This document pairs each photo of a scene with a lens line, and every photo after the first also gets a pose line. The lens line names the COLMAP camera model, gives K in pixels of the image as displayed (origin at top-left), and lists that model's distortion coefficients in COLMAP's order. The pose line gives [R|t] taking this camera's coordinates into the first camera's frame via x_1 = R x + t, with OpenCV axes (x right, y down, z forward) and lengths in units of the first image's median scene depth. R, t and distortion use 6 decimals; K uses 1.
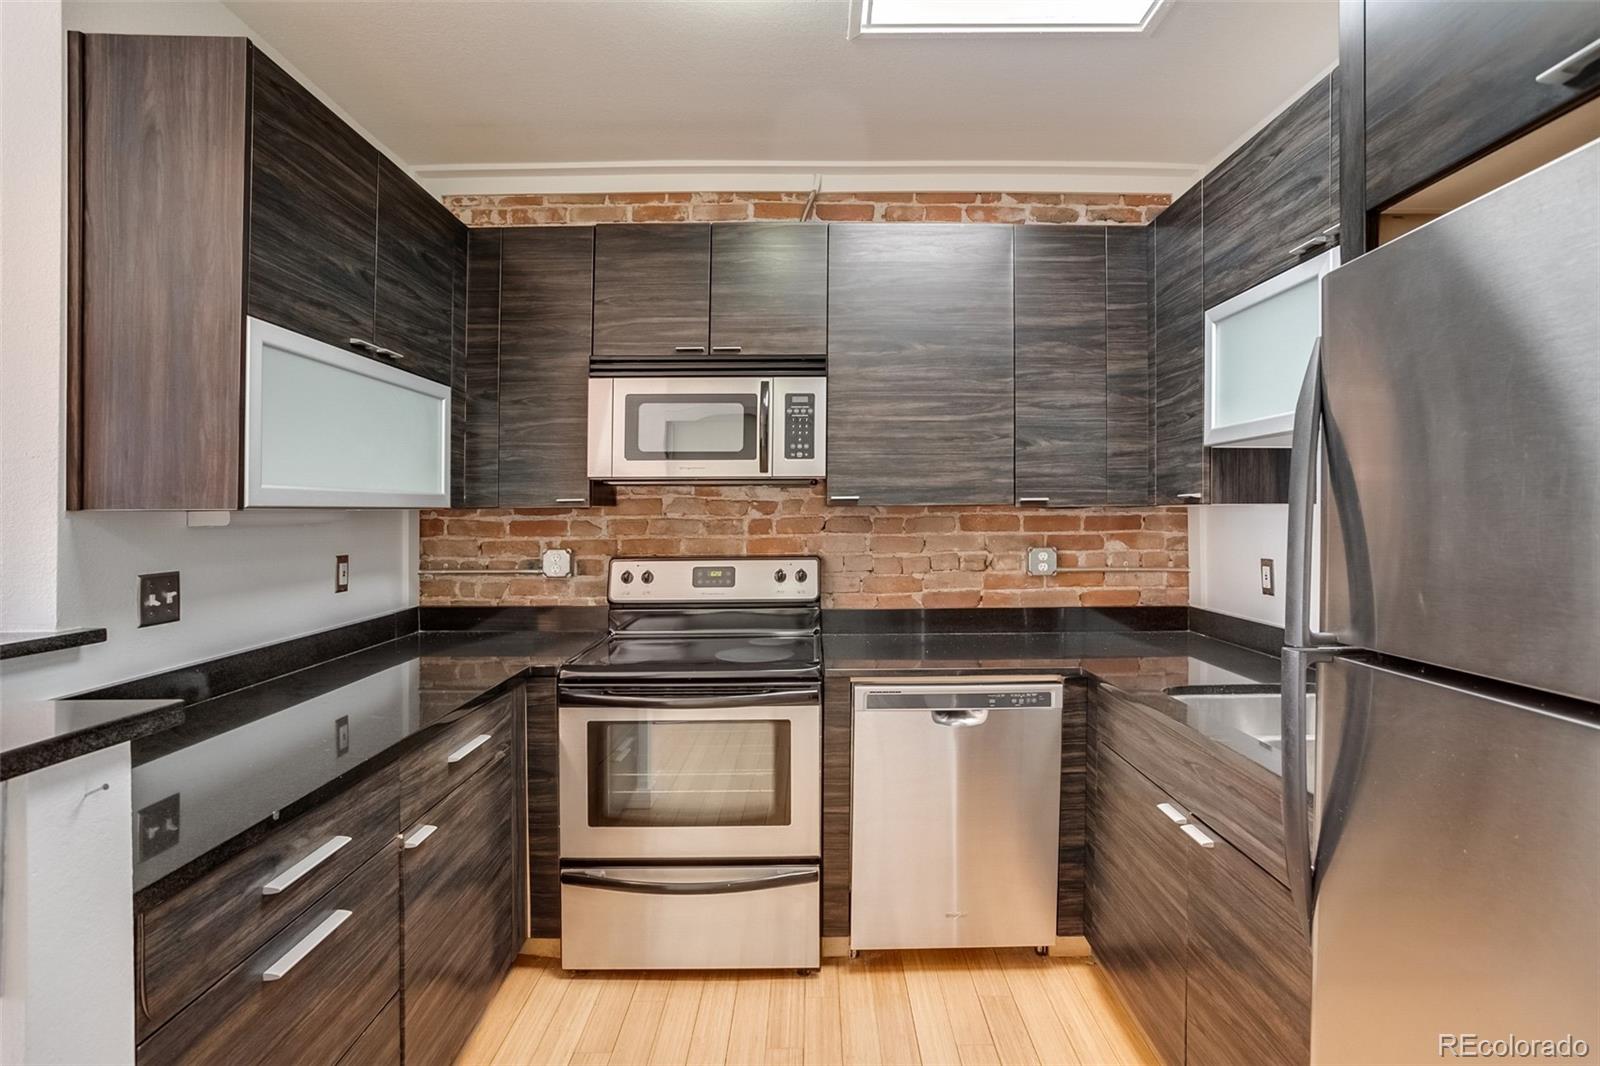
lens RADIAL K [[784.1, 0, 806.5], [0, 784.1, 502.7], [0, 0, 1]] dist [-0.062503, 0.036631]
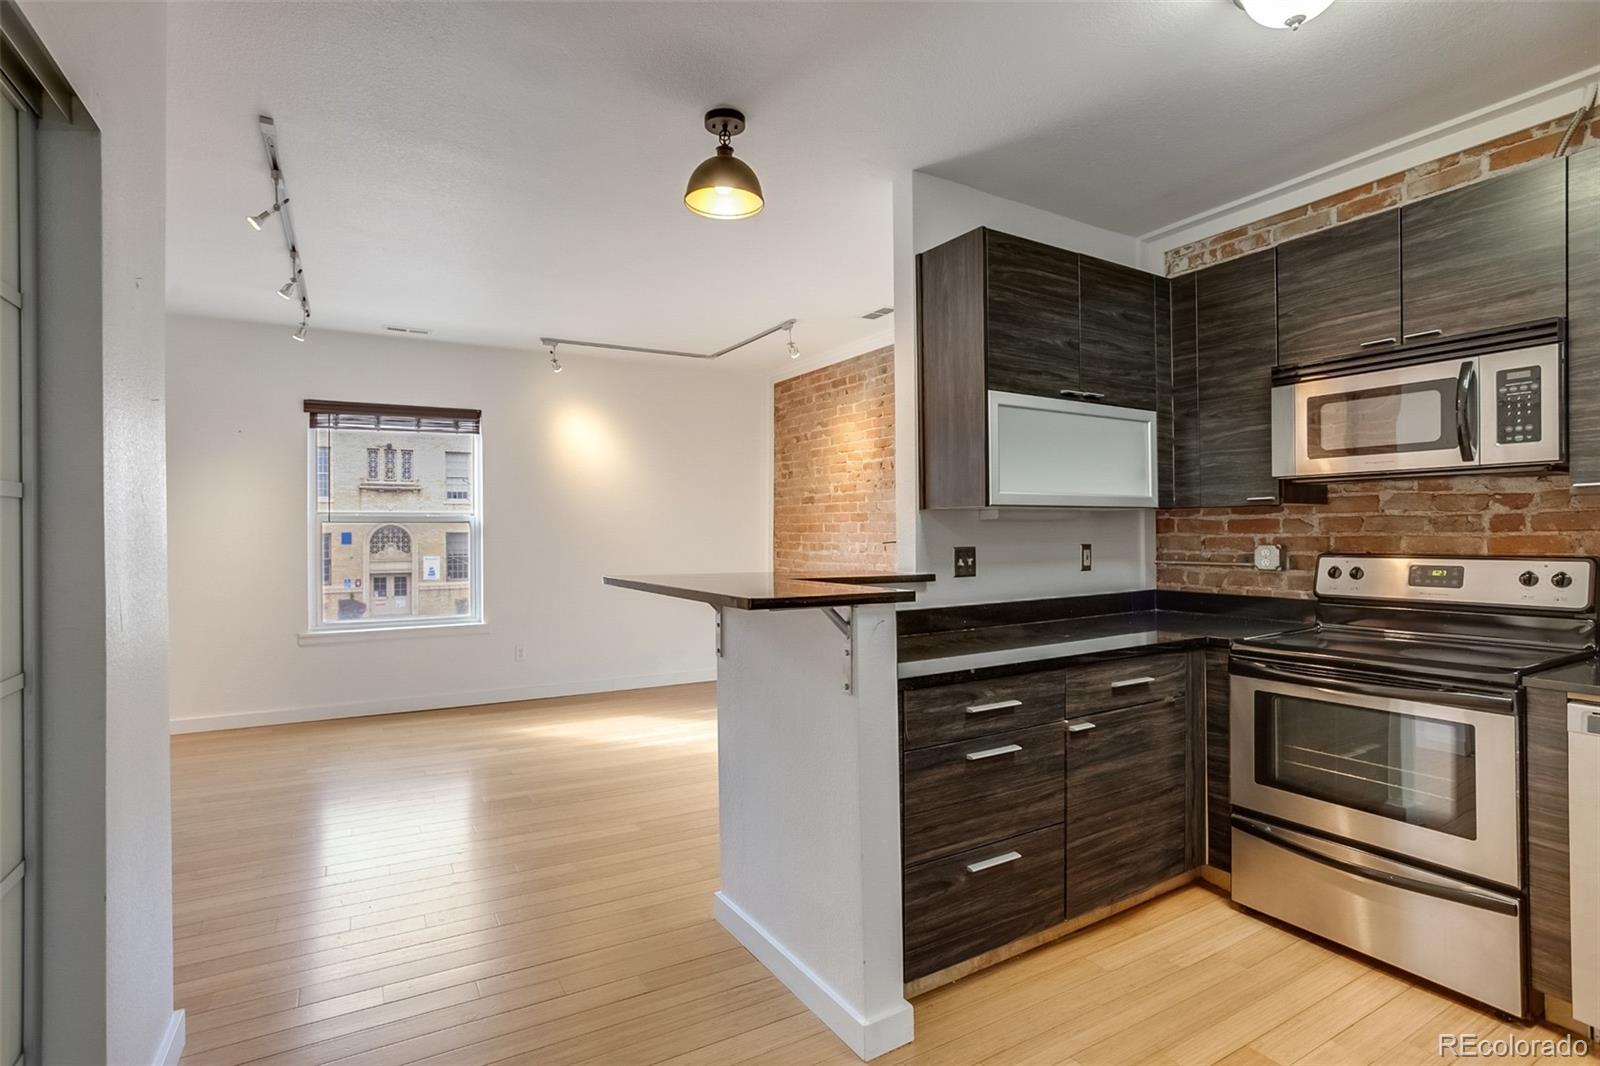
lens RADIAL K [[780.8, 0, 800.0], [0, 780.8, 533.0], [0, 0, 1]] dist [-0.069846, 0.040179]
pose [[0.505013, 0.003648, -0.863104, 0.318431], [0.013170, 0.999842, 0.011932, 0.024935], [0.863012, -0.017392, 0.504885, -0.129495]]
